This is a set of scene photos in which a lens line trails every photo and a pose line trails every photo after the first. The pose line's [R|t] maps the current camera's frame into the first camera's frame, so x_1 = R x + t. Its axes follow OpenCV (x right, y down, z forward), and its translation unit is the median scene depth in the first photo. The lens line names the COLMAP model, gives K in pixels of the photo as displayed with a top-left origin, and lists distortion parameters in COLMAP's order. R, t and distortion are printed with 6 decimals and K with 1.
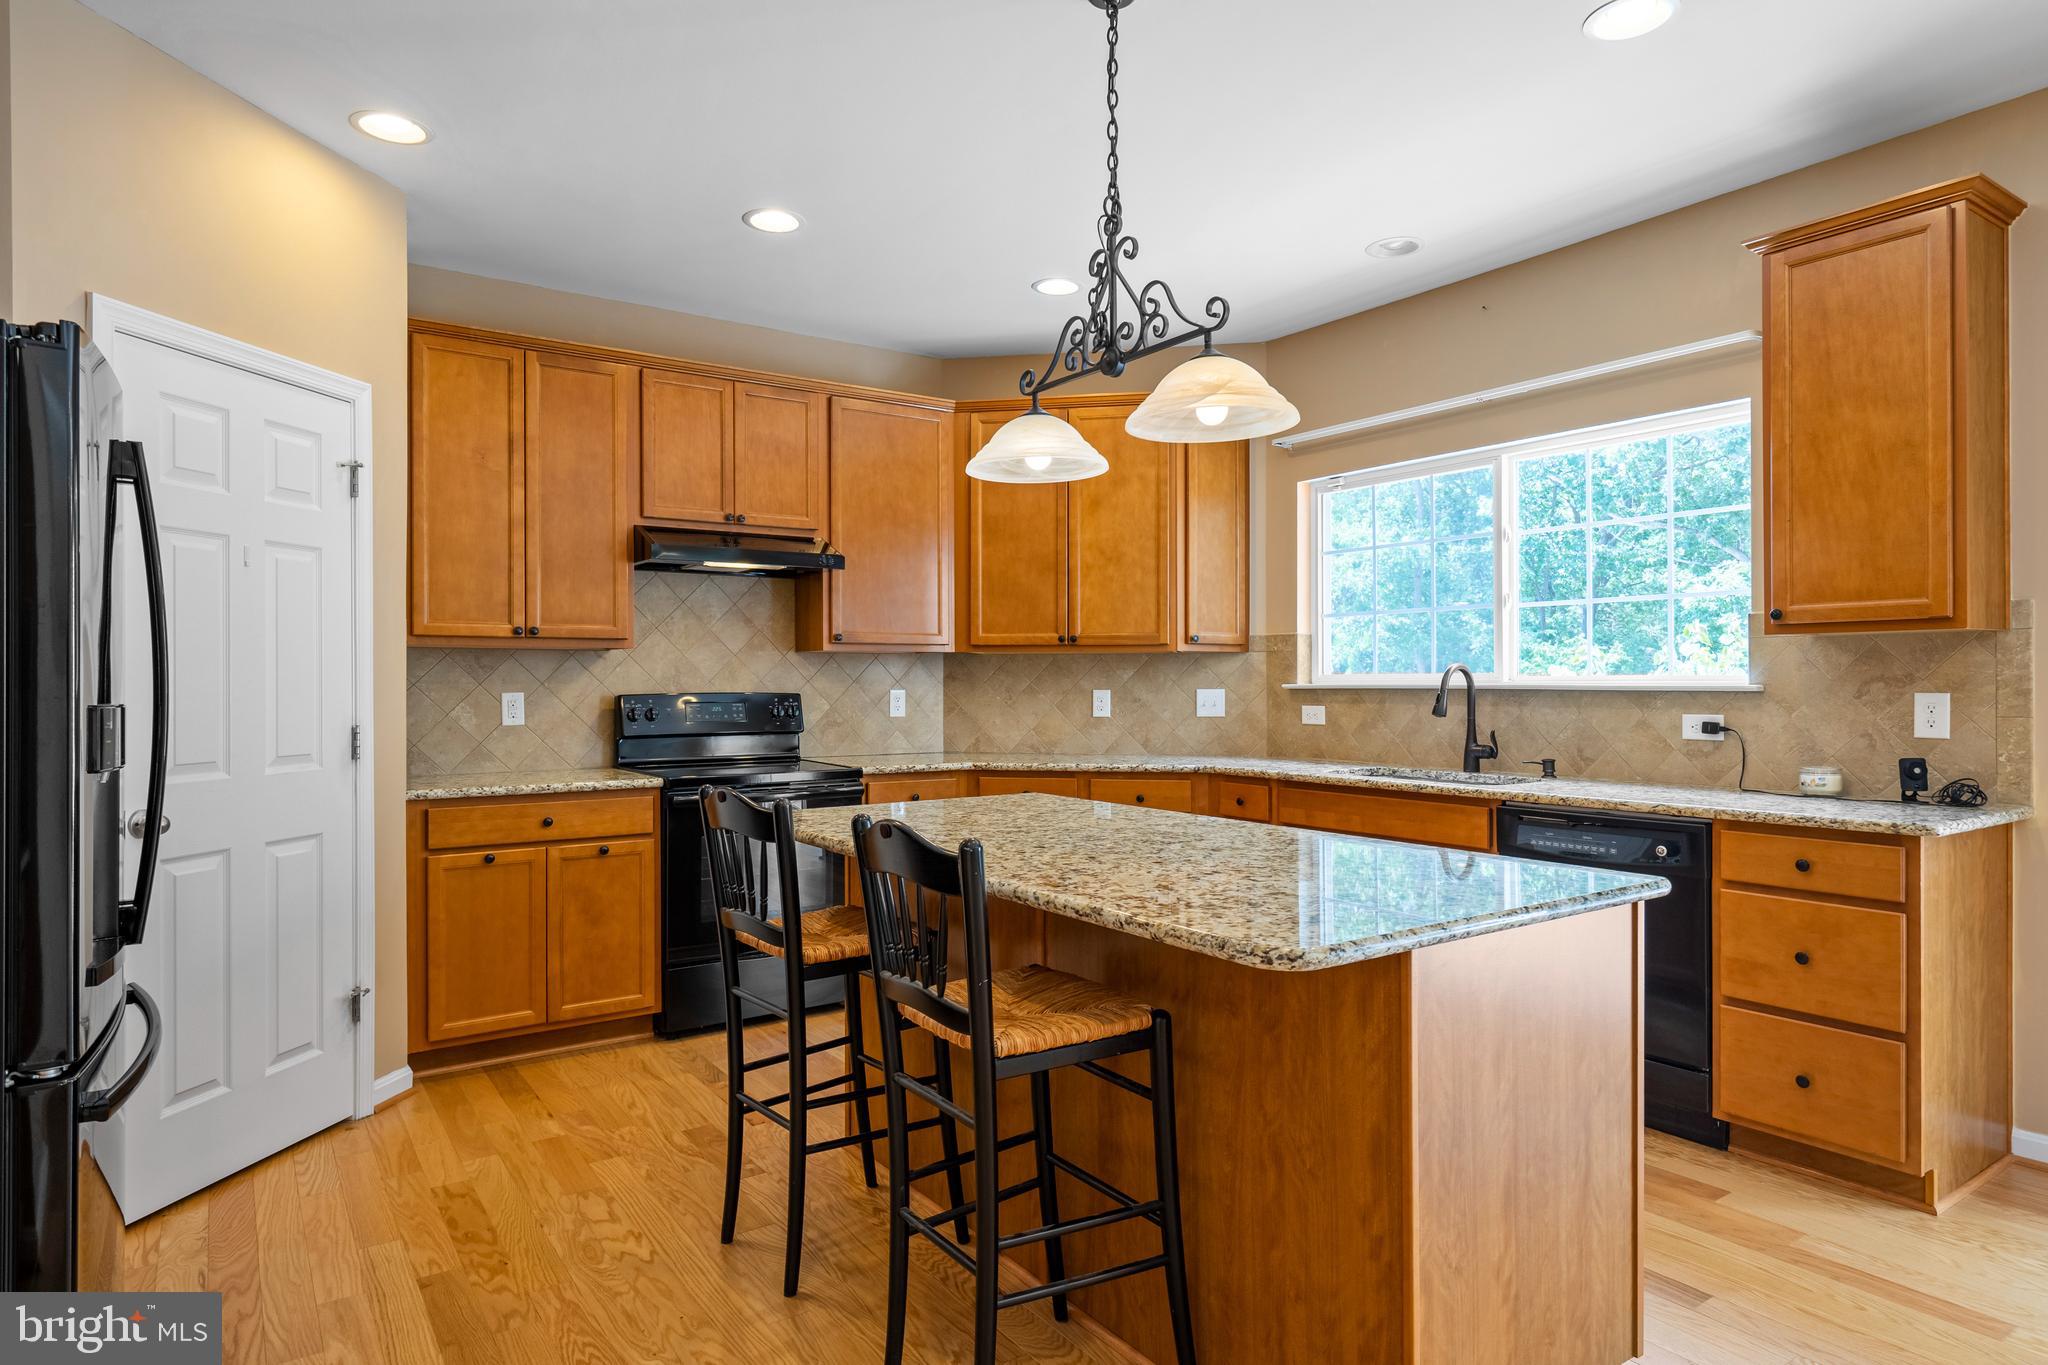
lens RADIAL K [[1174.7, 0, 1023.7], [0, 1174.7, 680.0], [0, 0, 1]] dist [0.003966, 0.003129]
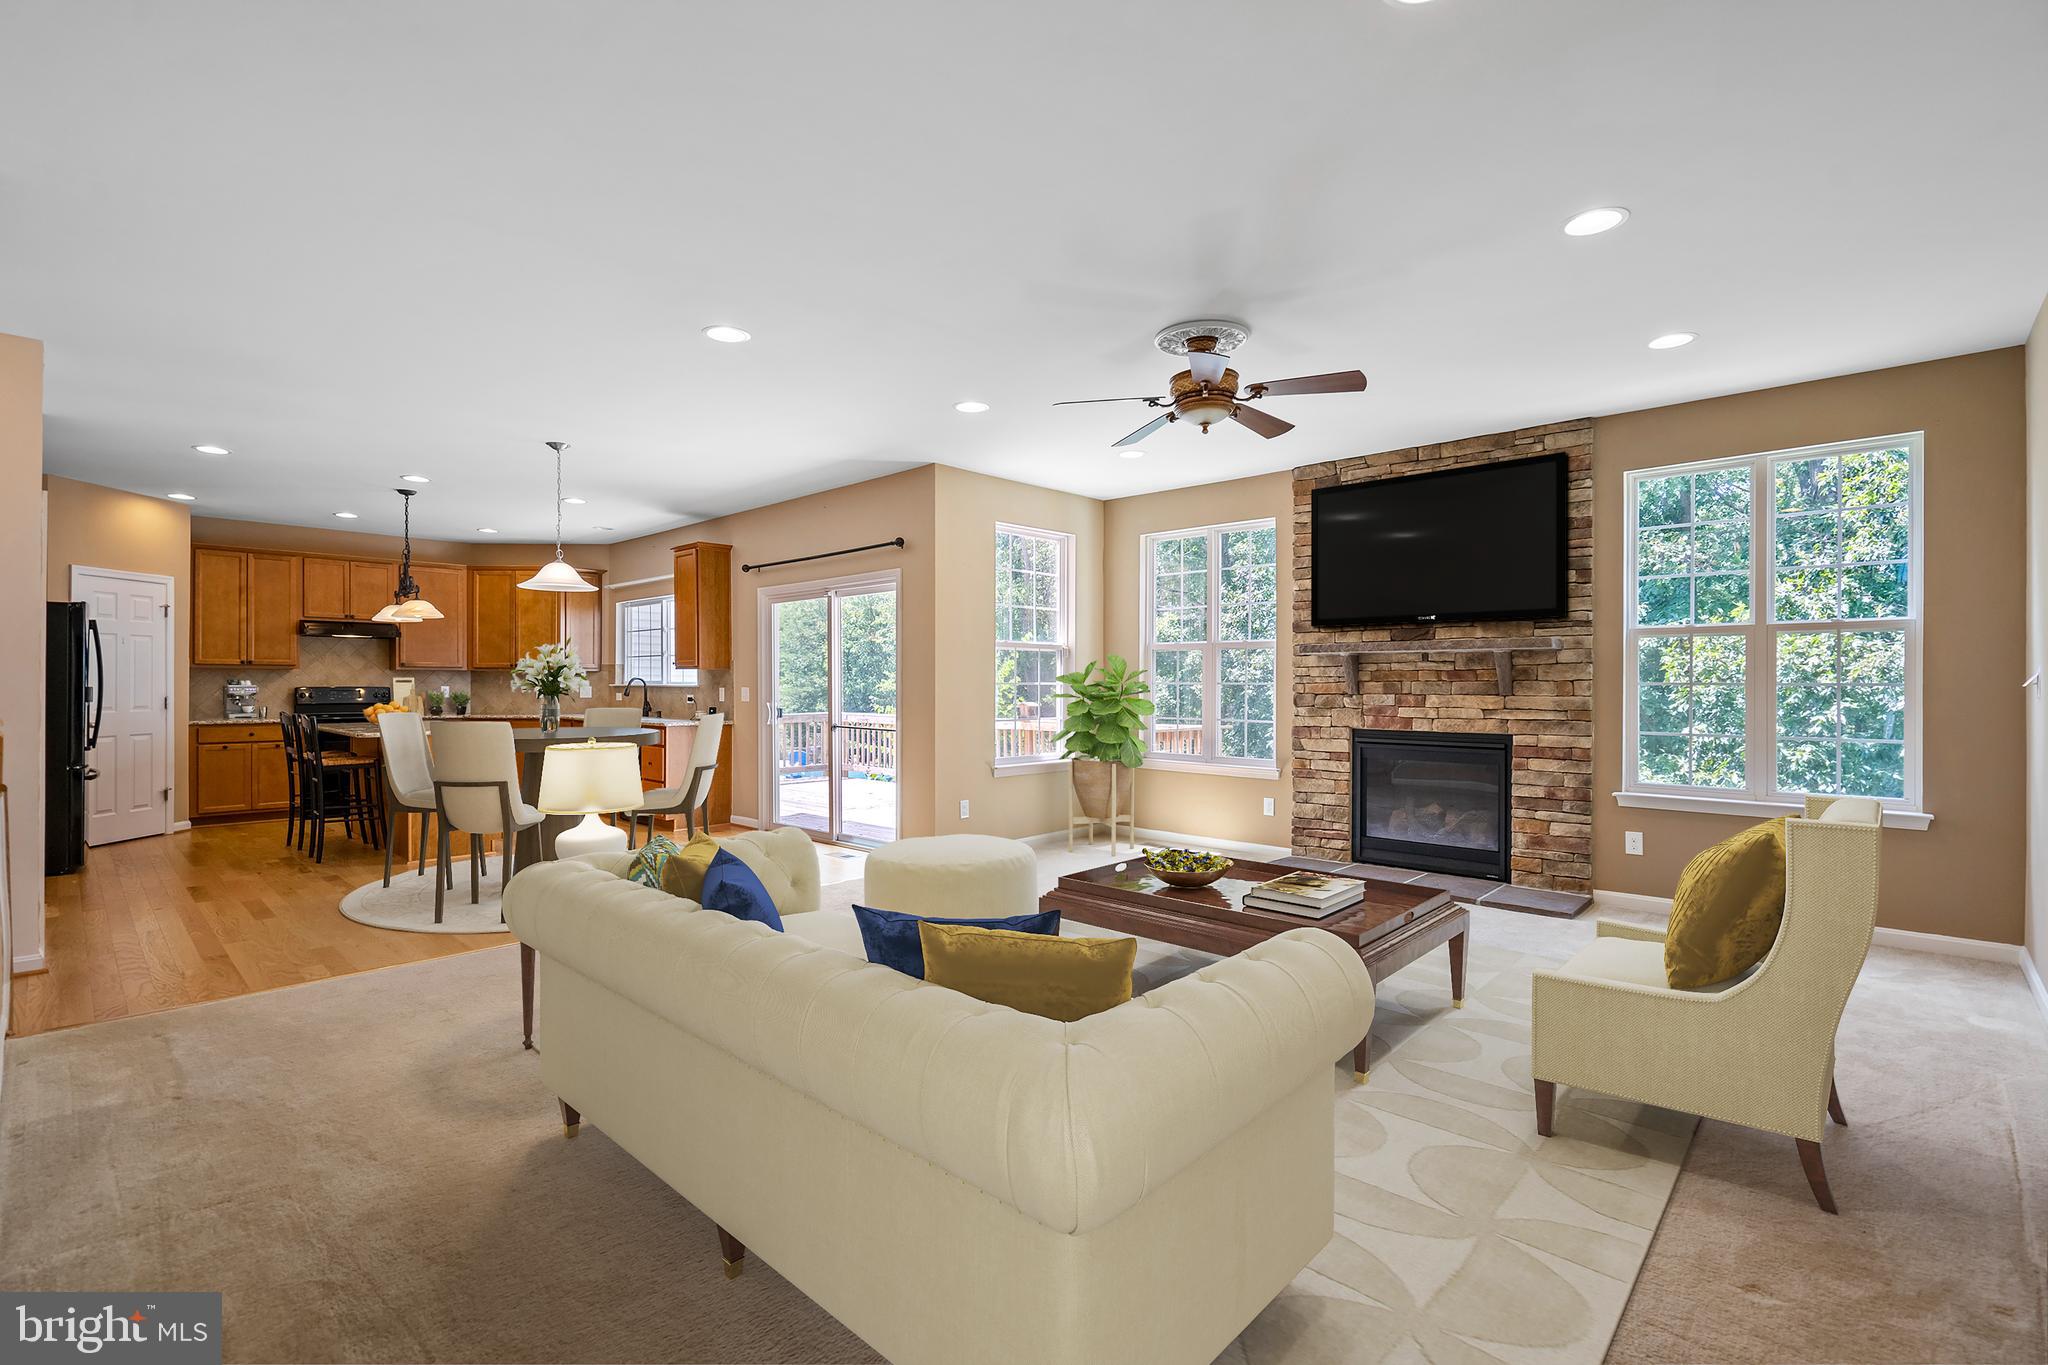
lens RADIAL K [[925.1, 0, 1031.4], [0, 925.1, 683.1], [0, 0, 1]] dist [-0.007617, 0.003157]
pose [[0.977366, 0.004228, 0.211514, 0.824559], [-0.004236, 0.999991, -0.000416, -0.002190], [-0.211513, -0.000489, 0.977375, -1.328786]]
